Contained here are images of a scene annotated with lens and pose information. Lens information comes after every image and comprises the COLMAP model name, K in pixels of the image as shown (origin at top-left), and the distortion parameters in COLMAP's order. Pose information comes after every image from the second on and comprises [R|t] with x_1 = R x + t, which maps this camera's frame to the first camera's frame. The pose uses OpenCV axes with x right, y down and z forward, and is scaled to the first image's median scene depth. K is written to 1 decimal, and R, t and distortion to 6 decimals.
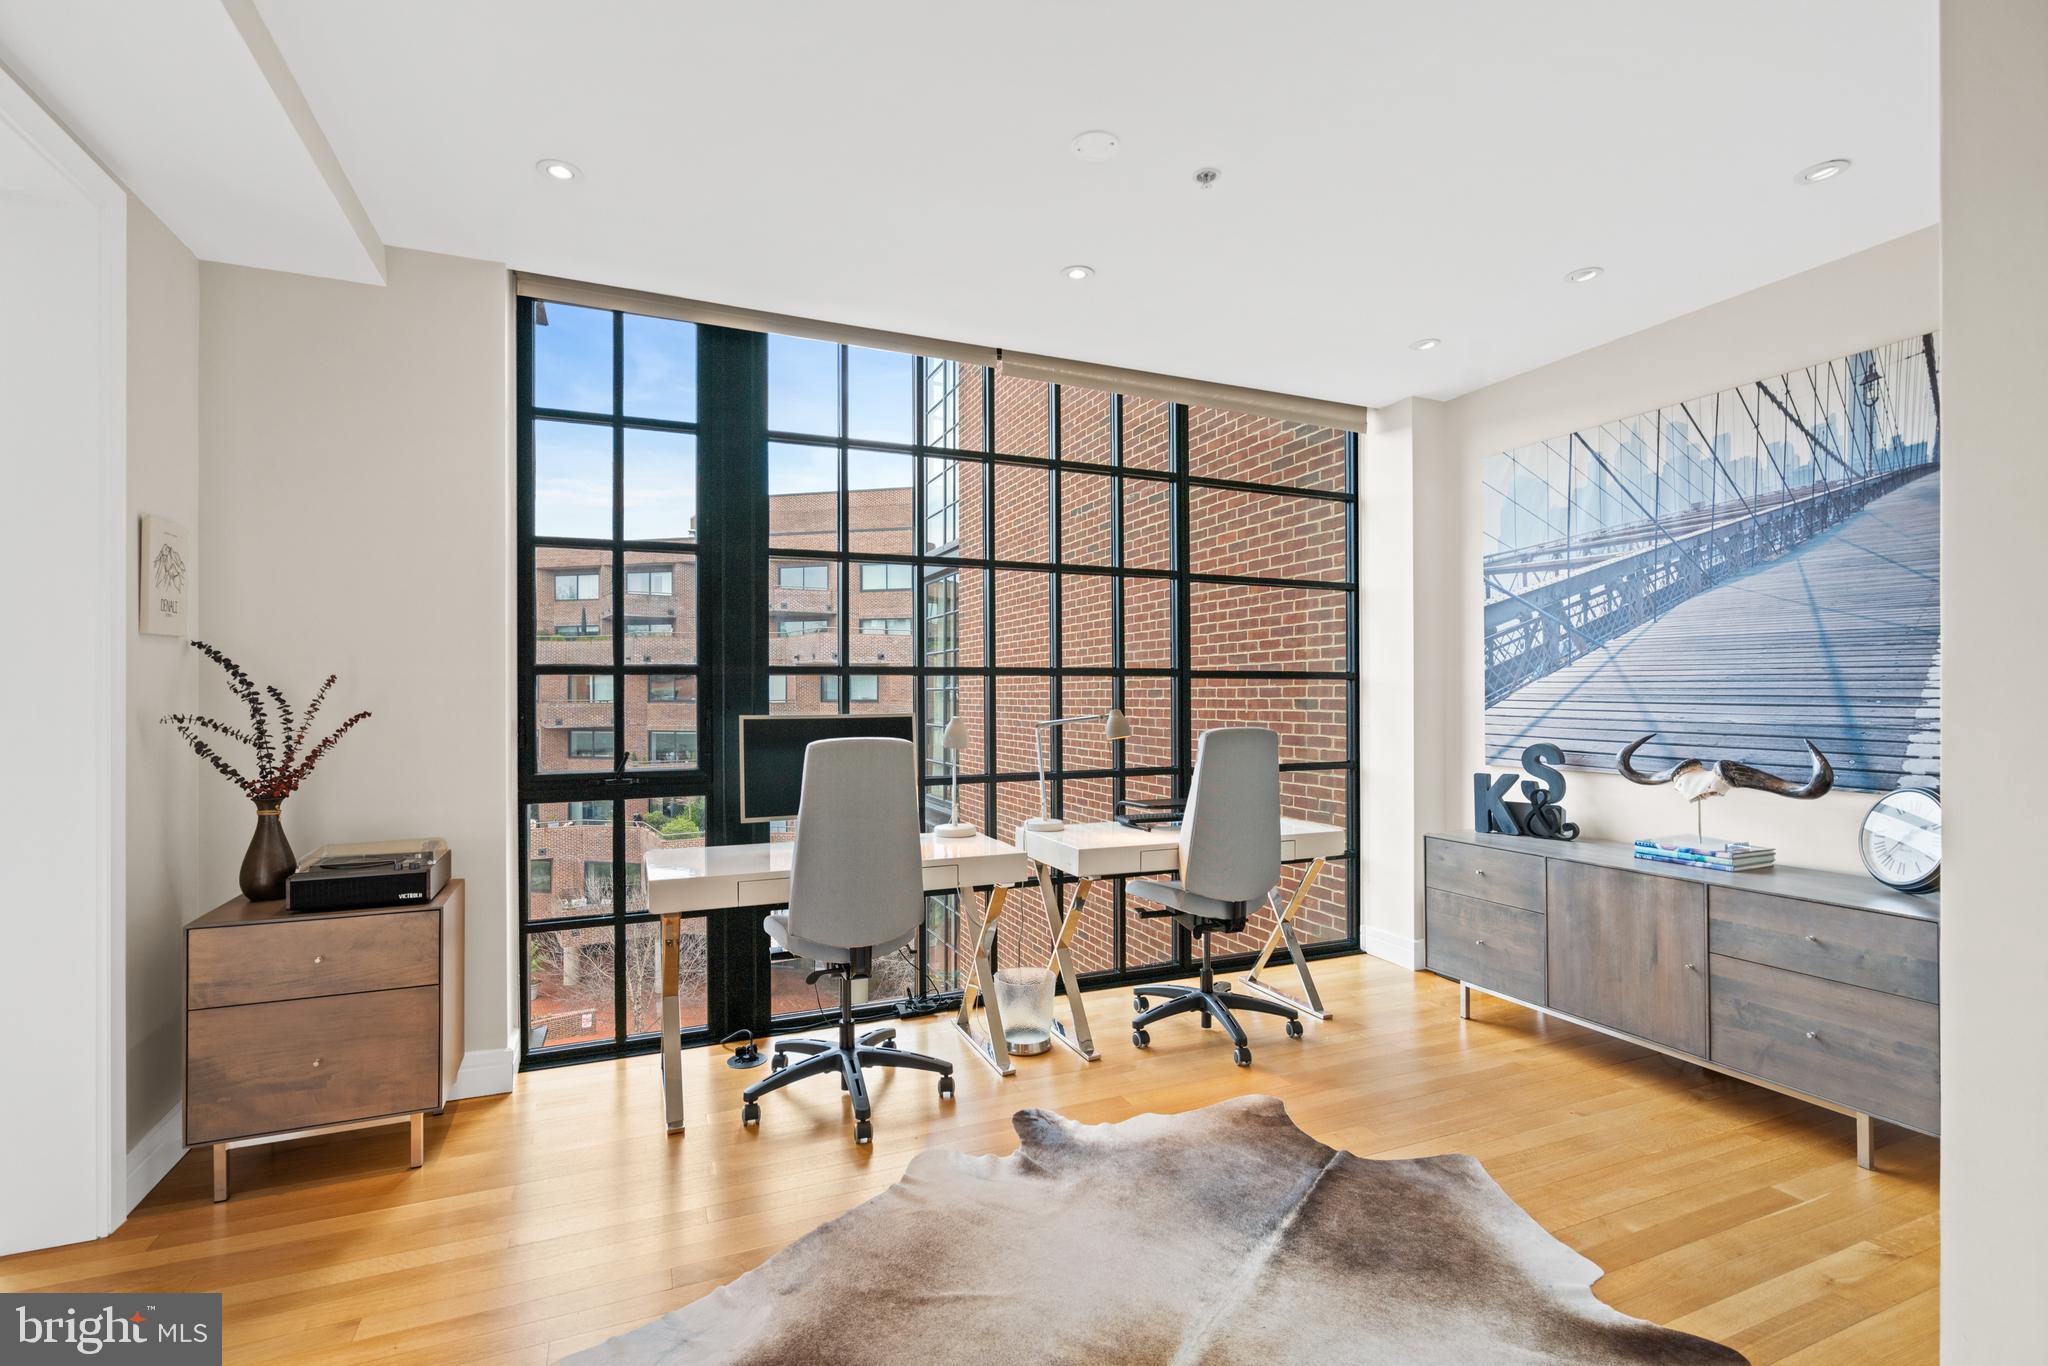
lens RADIAL K [[924.2, 0, 1024.1], [0, 924.2, 692.3], [0, 0, 1]] dist [-0.004926, 0.002630]
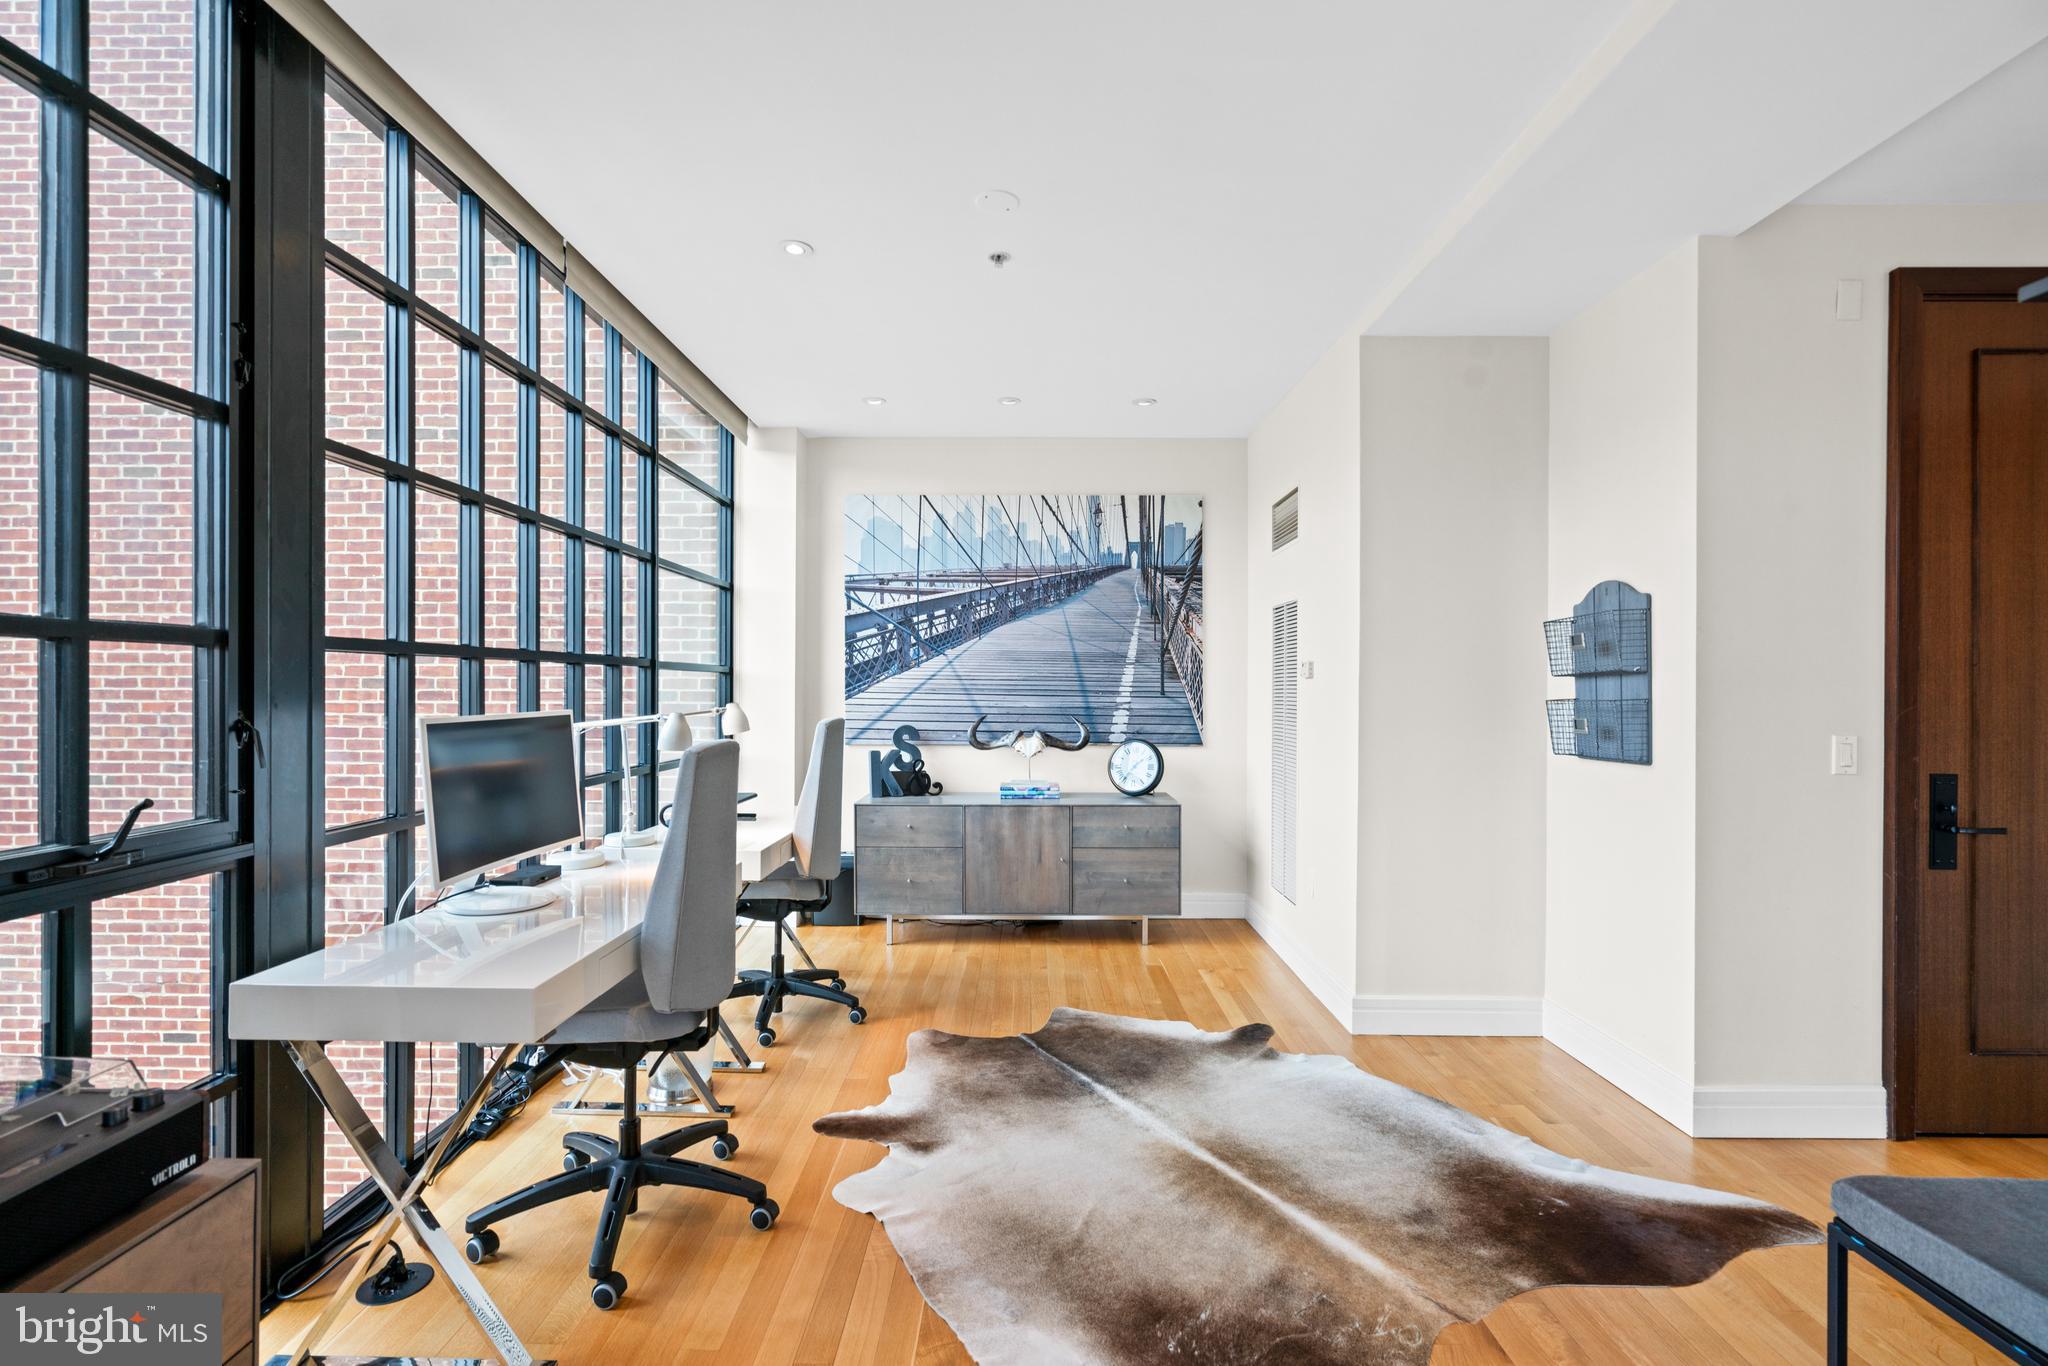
lens RADIAL K [[924.2, 0, 1022.8], [0, 924.2, 689.3], [0, 0, 1]] dist [-0.004926, 0.002630]
pose [[0.400493, 0.002683, 0.916296, -0.658974], [-0.010212, 0.999947, 0.001535, 0.000540], [-0.916243, -0.009972, 0.400500, 0.359592]]
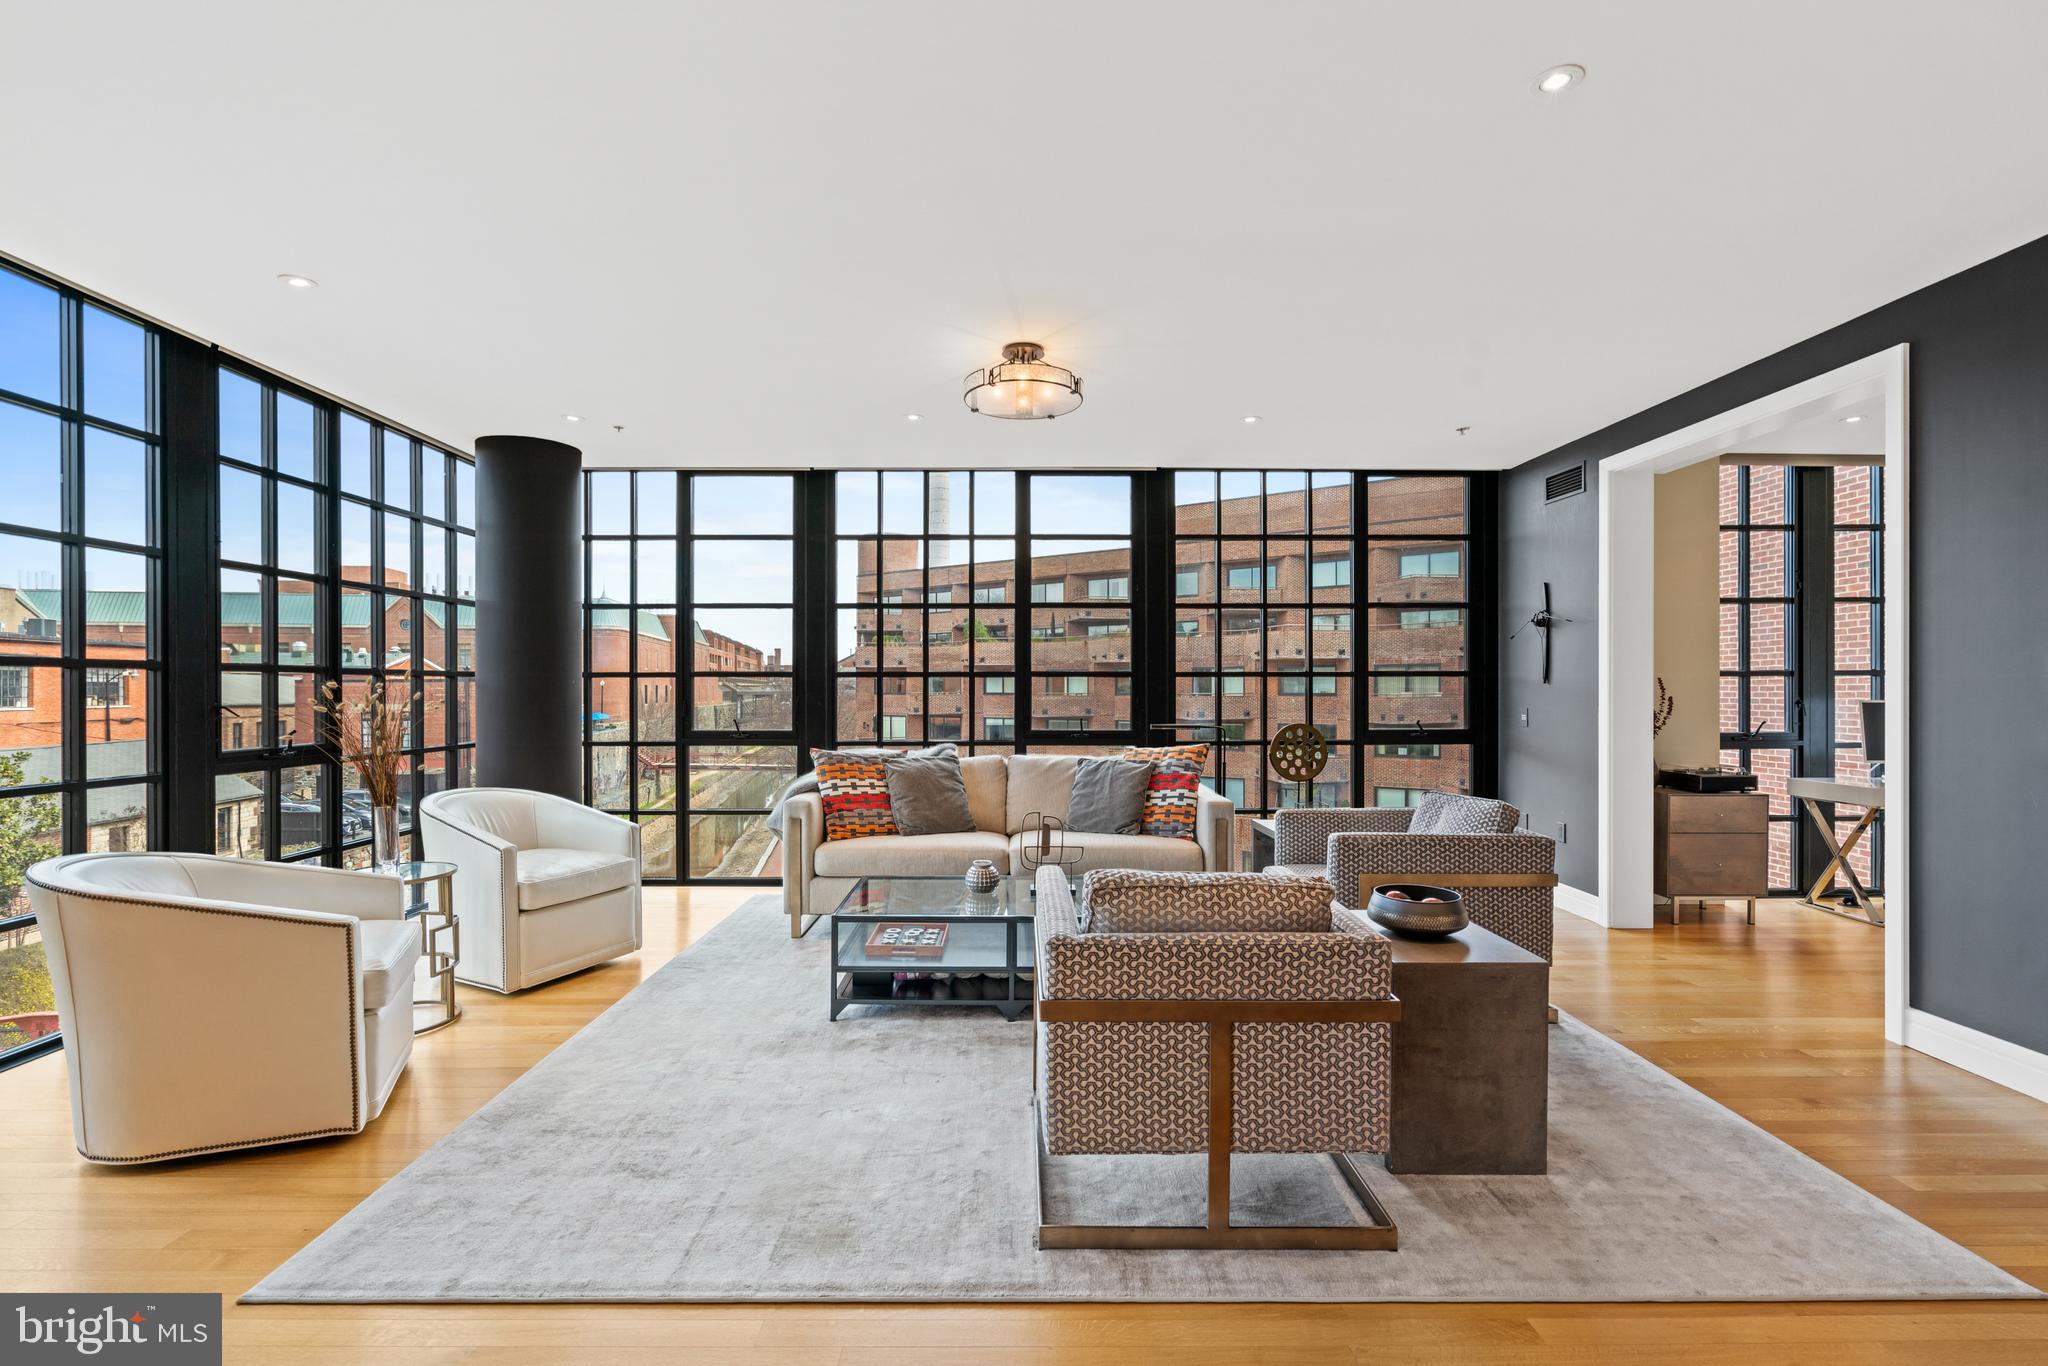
lens RADIAL K [[924.2, 0, 1009.4], [0, 924.2, 690.8], [0, 0, 1]] dist [-0.004926, 0.002630]
pose [[0.920975, 0.001447, -0.389619, -1.009502], [0.001153, 0.999979, 0.006438, -0.004622], [0.389620, -0.006378, 0.920953, -1.087138]]
